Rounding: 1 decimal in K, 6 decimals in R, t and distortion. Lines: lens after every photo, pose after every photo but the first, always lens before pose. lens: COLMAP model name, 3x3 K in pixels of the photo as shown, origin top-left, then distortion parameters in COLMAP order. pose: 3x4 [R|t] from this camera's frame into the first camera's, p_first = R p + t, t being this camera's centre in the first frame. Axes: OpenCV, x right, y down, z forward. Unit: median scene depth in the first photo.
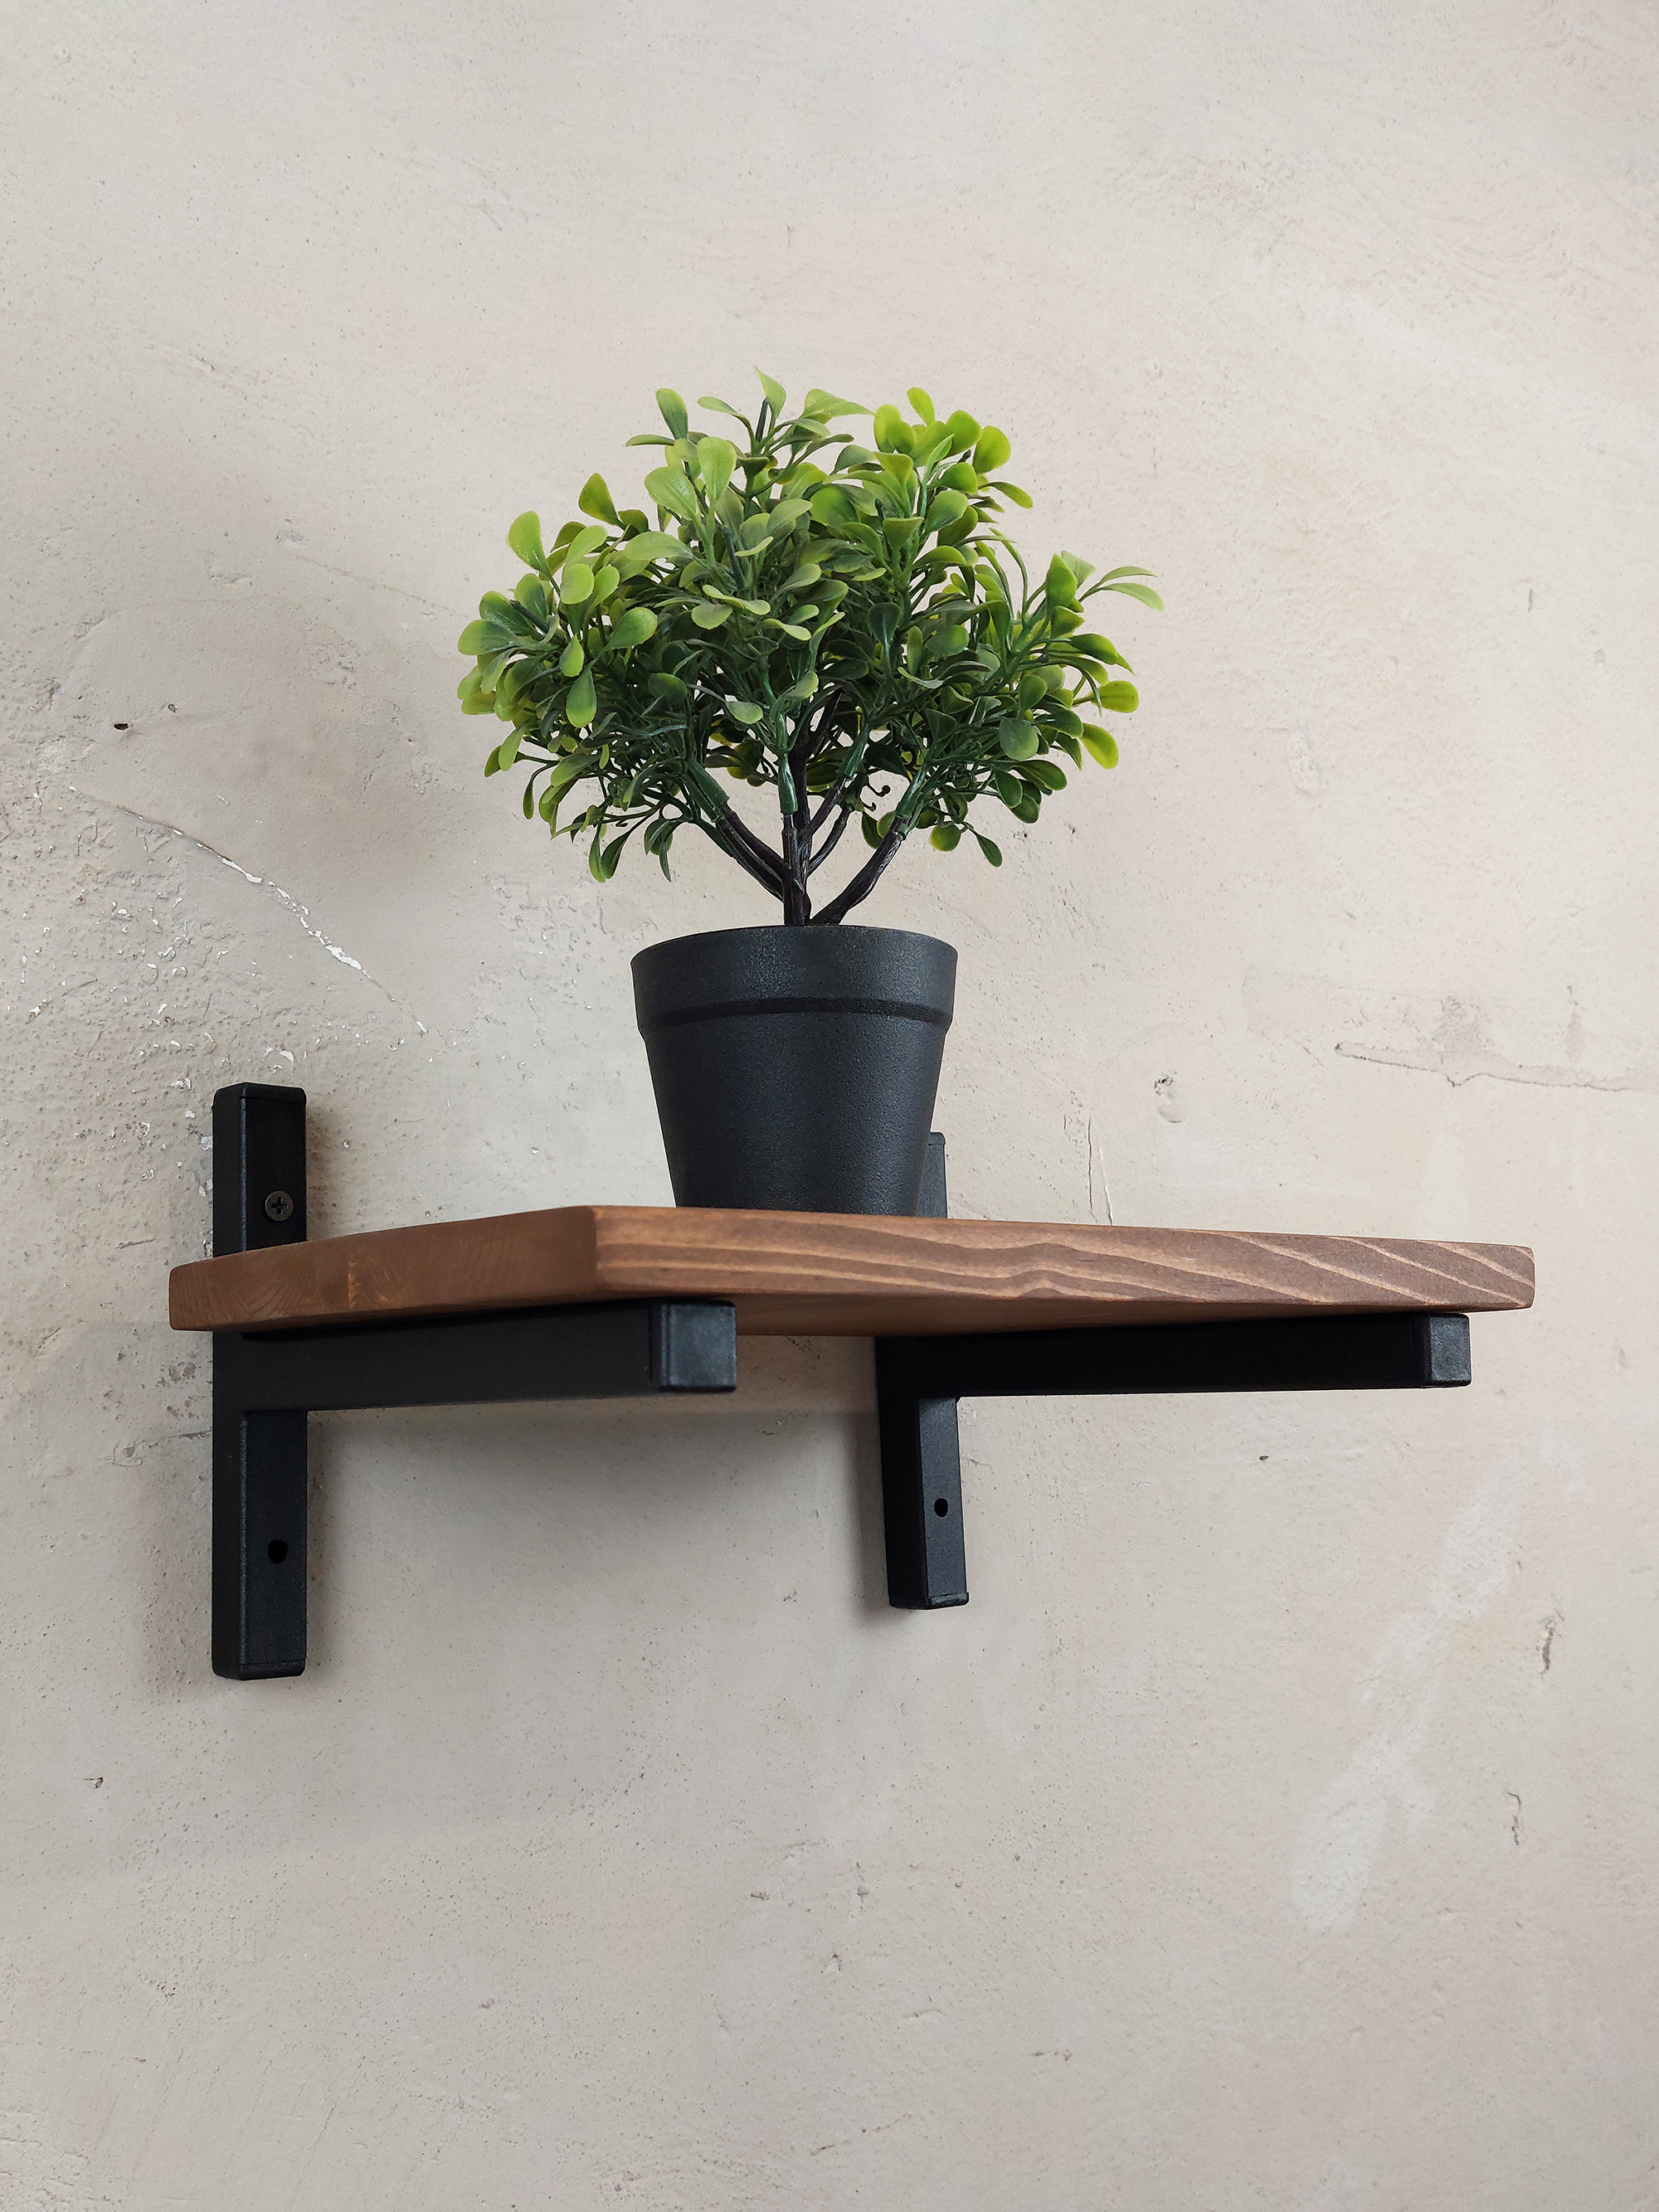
lens RADIAL K [[2067.6, 0, 716.1], [0, 2067.6, 1225.6], [0, 0, 1]] dist [0.087853, -0.141872]
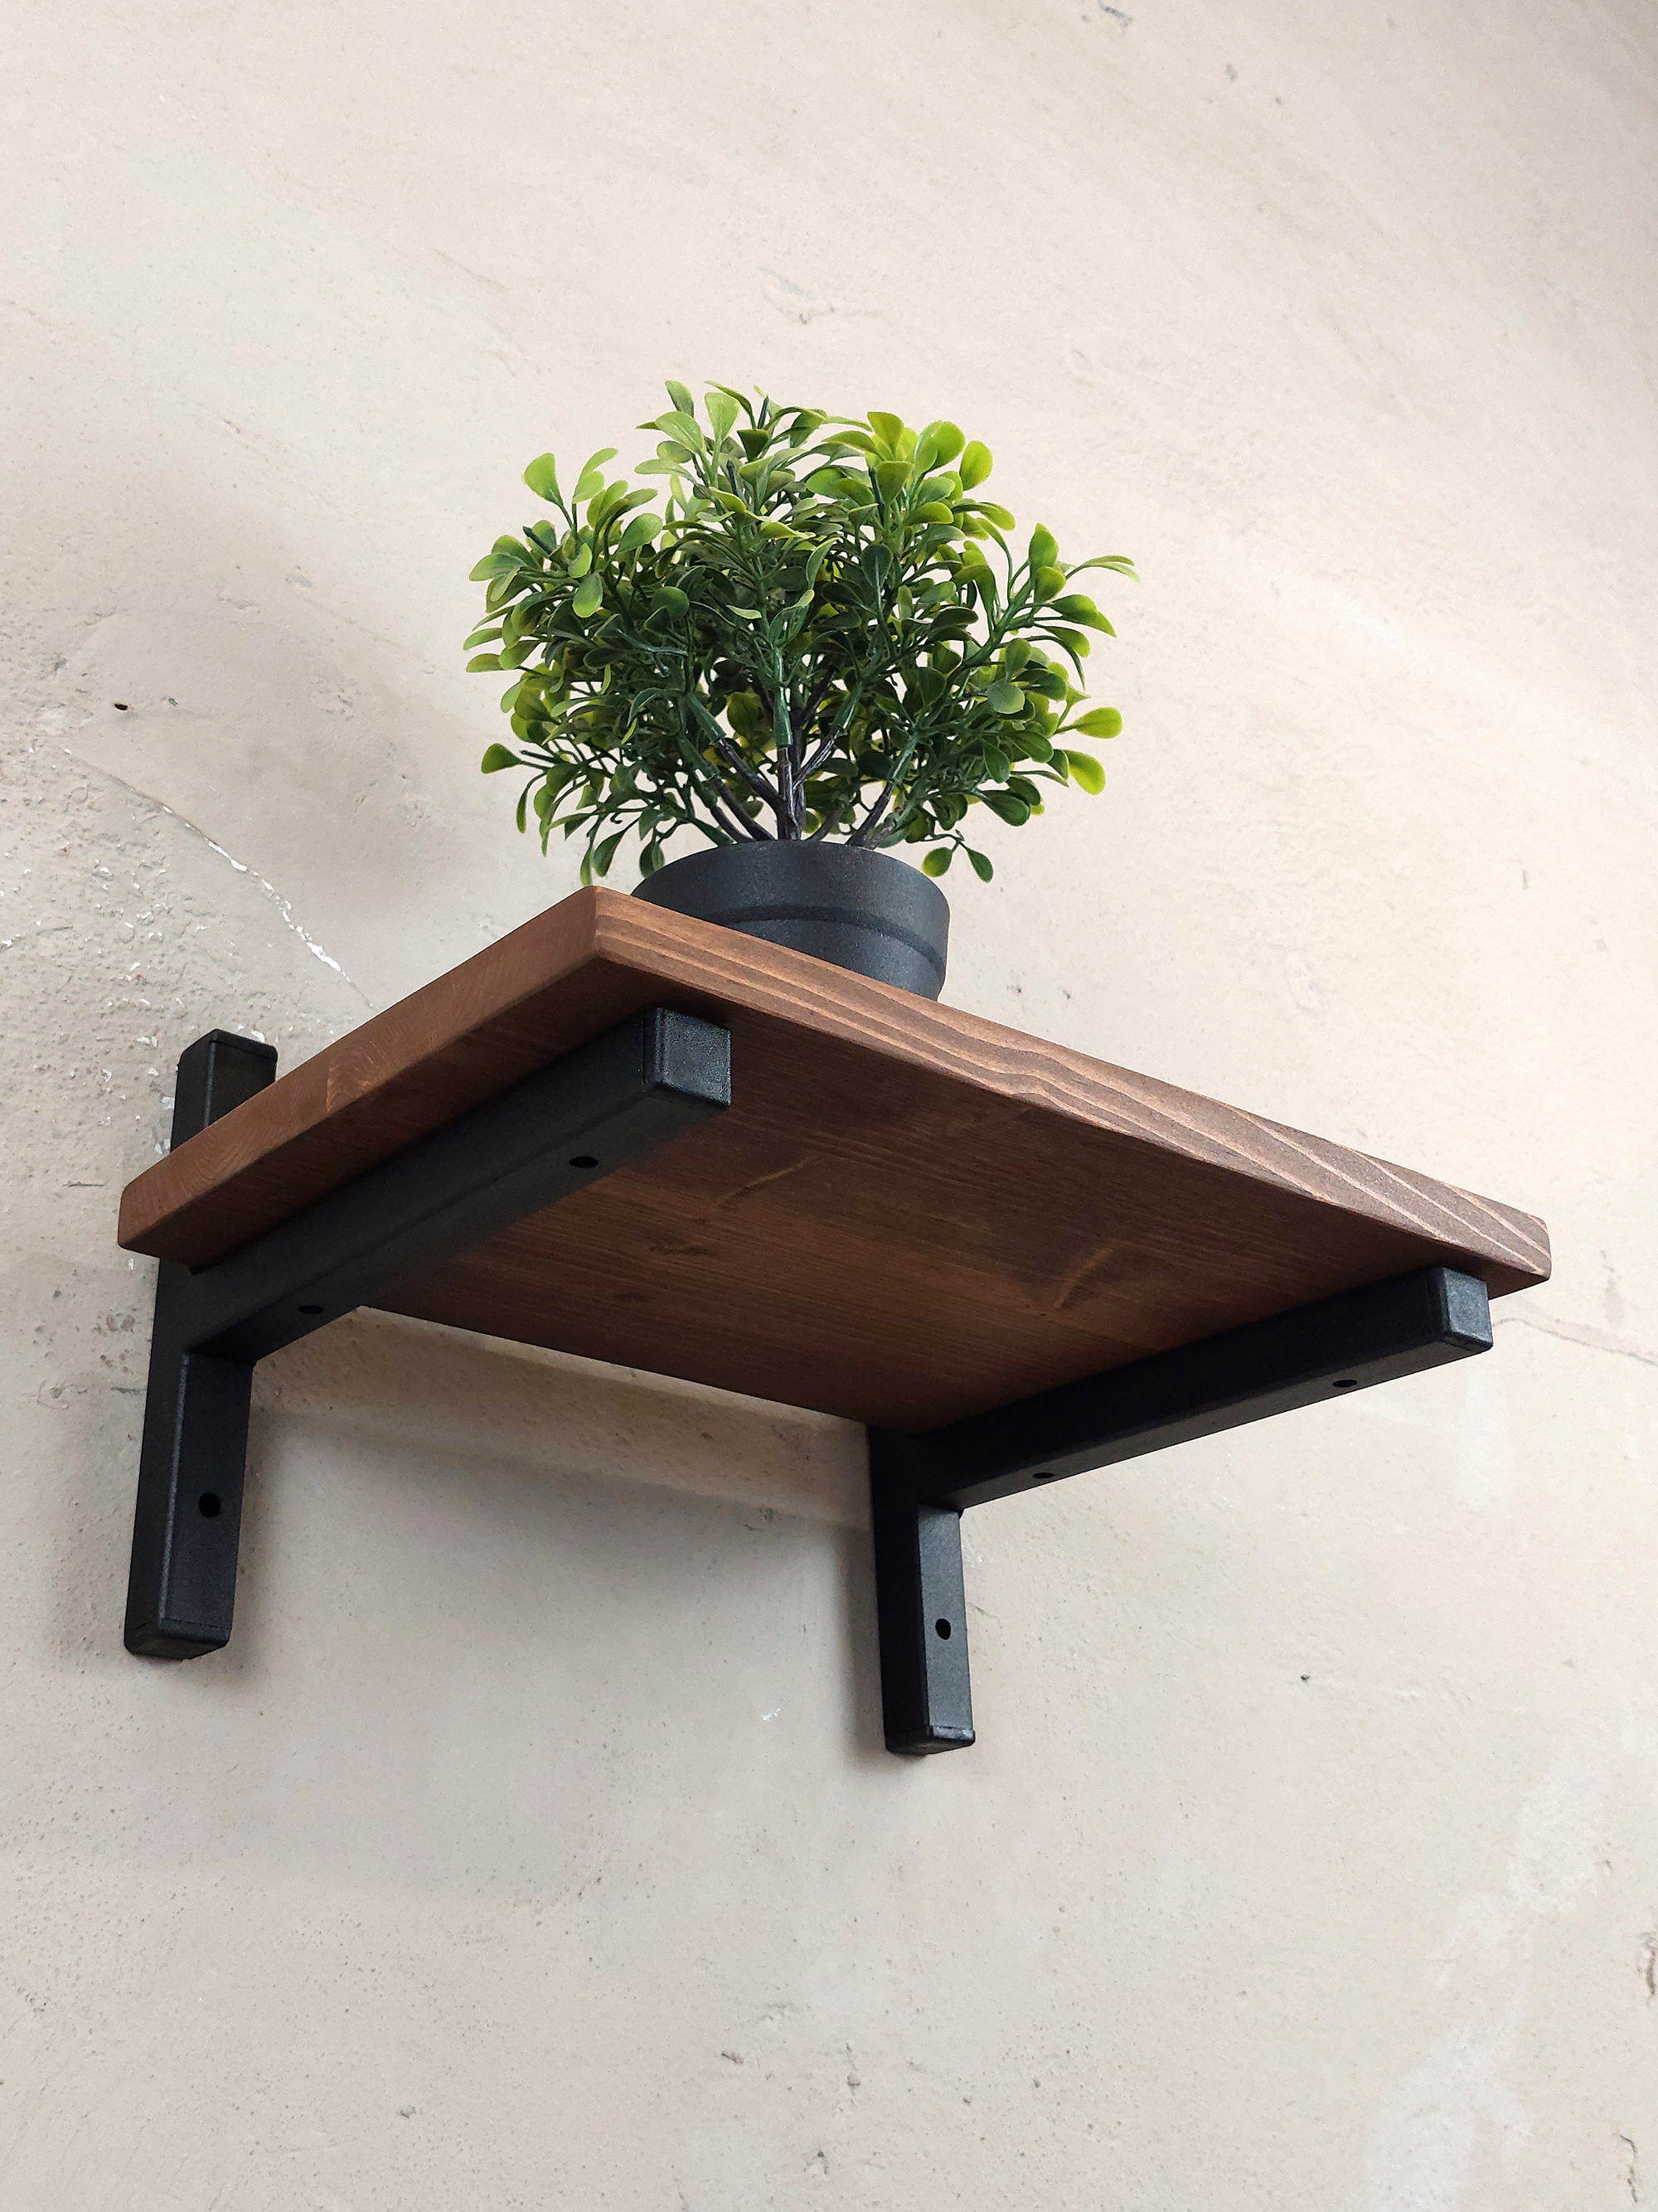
lens RADIAL K [[2414.3, 0, 791.8], [0, 2414.3, 1136.4], [0, 0, 1]] dist [0.096873, -0.174420]
pose [[0.998808, 0.023852, 0.042586, -0.006554], [-0.009044, 0.947803, -0.318729, 0.323856], [-0.047965, 0.317964, 0.946889, -0.061707]]
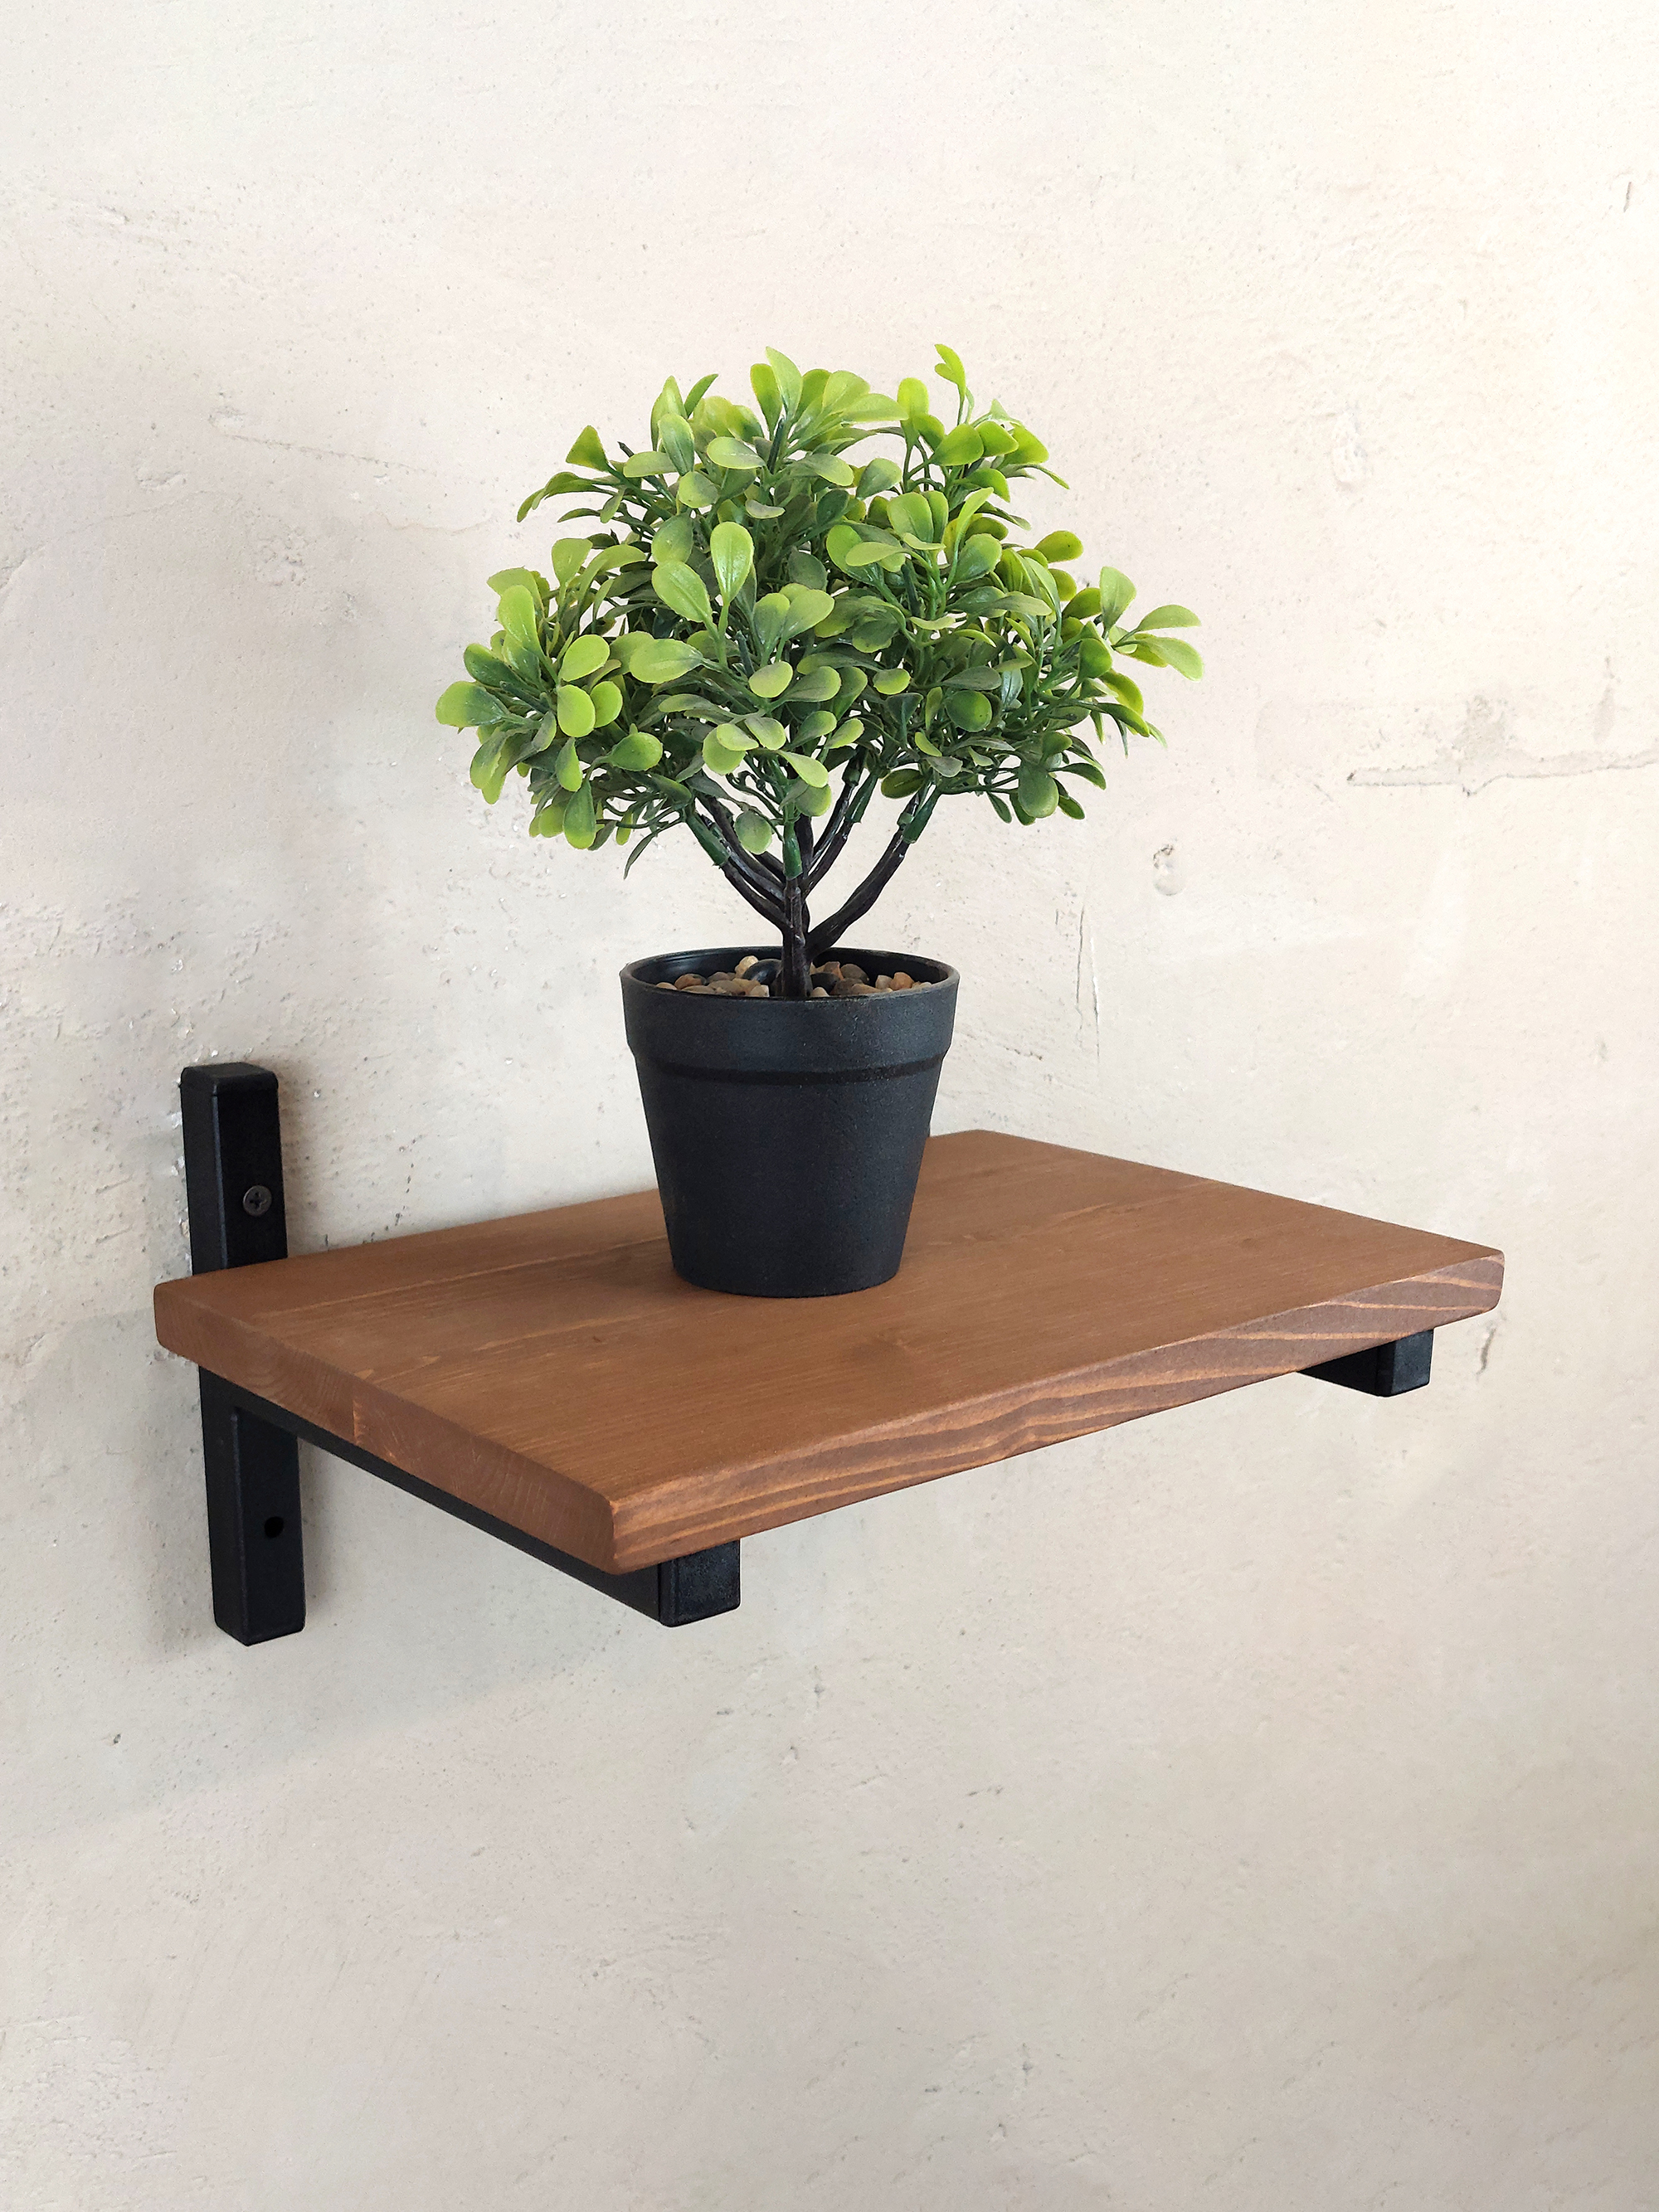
lens RADIAL K [[2275.5, 0, 757.2], [0, 2275.5, 1216.2], [0, 0, 1]] dist [0.089042, -0.182013]
pose [[0.998475, 0.007763, 0.054655, -0.032811], [-0.025216, 0.944874, 0.326462, -0.348689], [-0.049108, -0.327342, 0.943629, -0.030374]]
